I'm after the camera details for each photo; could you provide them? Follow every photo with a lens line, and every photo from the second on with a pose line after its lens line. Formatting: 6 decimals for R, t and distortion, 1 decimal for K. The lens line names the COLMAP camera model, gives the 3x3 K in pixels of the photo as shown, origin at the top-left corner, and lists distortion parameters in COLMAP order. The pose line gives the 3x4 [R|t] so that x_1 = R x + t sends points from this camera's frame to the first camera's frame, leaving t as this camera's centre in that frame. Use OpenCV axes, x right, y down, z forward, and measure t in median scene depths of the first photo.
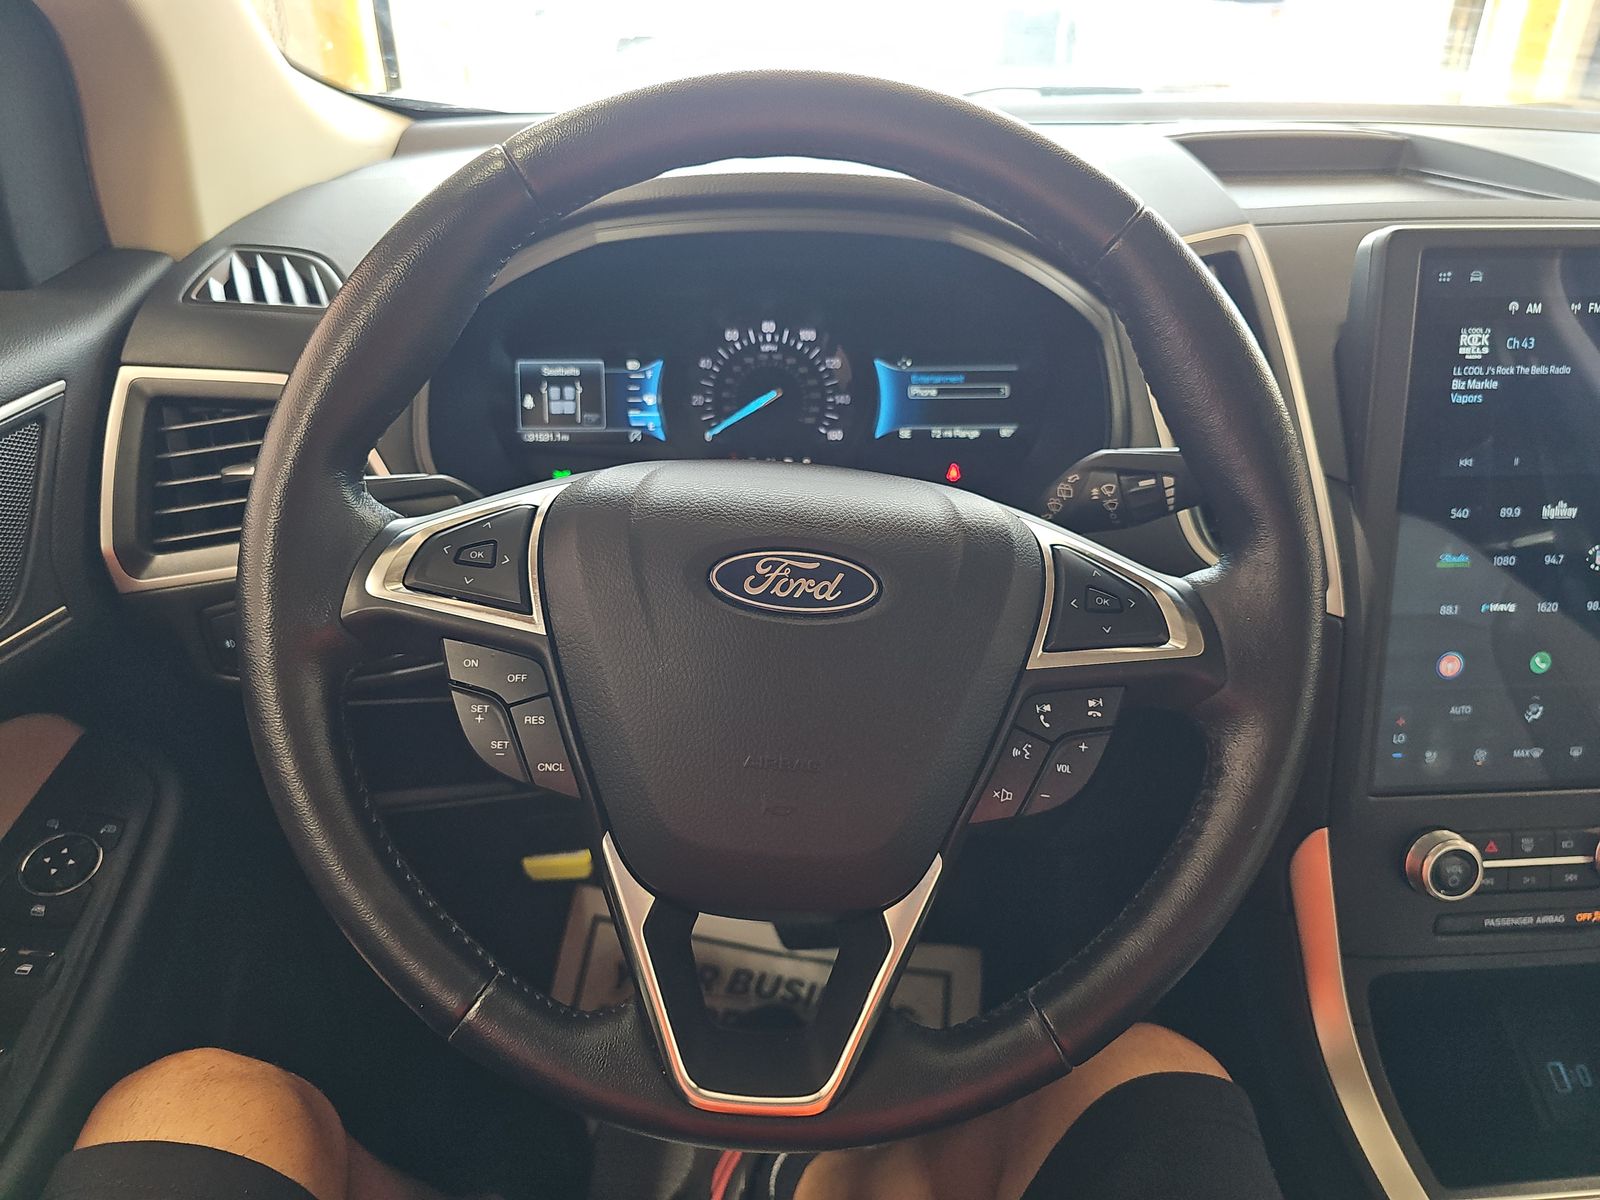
lens RADIAL K [[1106.0, 0, 800.0], [0, 1106.0, 600.0], [0, 0, 1]] dist [0.004460, -0.023642]
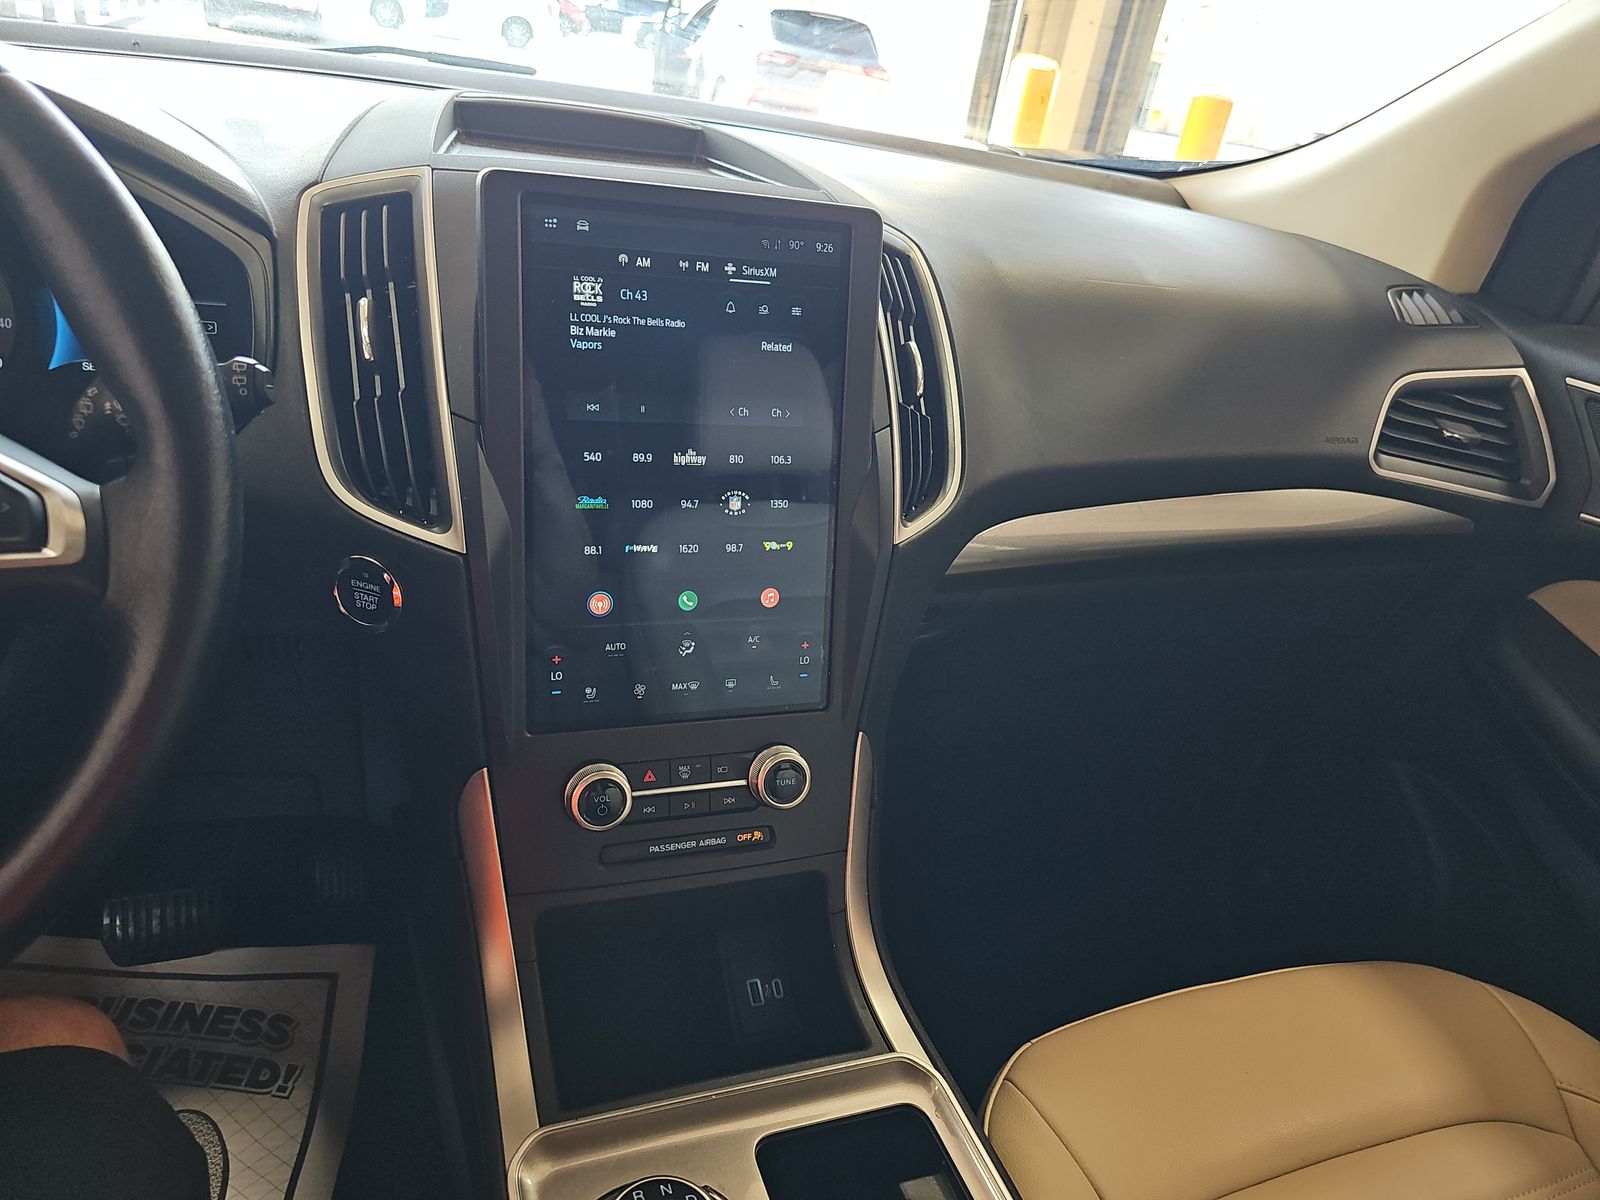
lens RADIAL K [[1086.2, 0, 800.0], [0, 1086.2, 600.0], [0, 0, 1]] dist [0.064096, -0.078059]
pose [[0.948031, -0.010331, 0.318010, 0.508456], [0.014106, 0.999855, -0.009572, 0.078405], [-0.317865, 0.013561, 0.948039, -0.044666]]
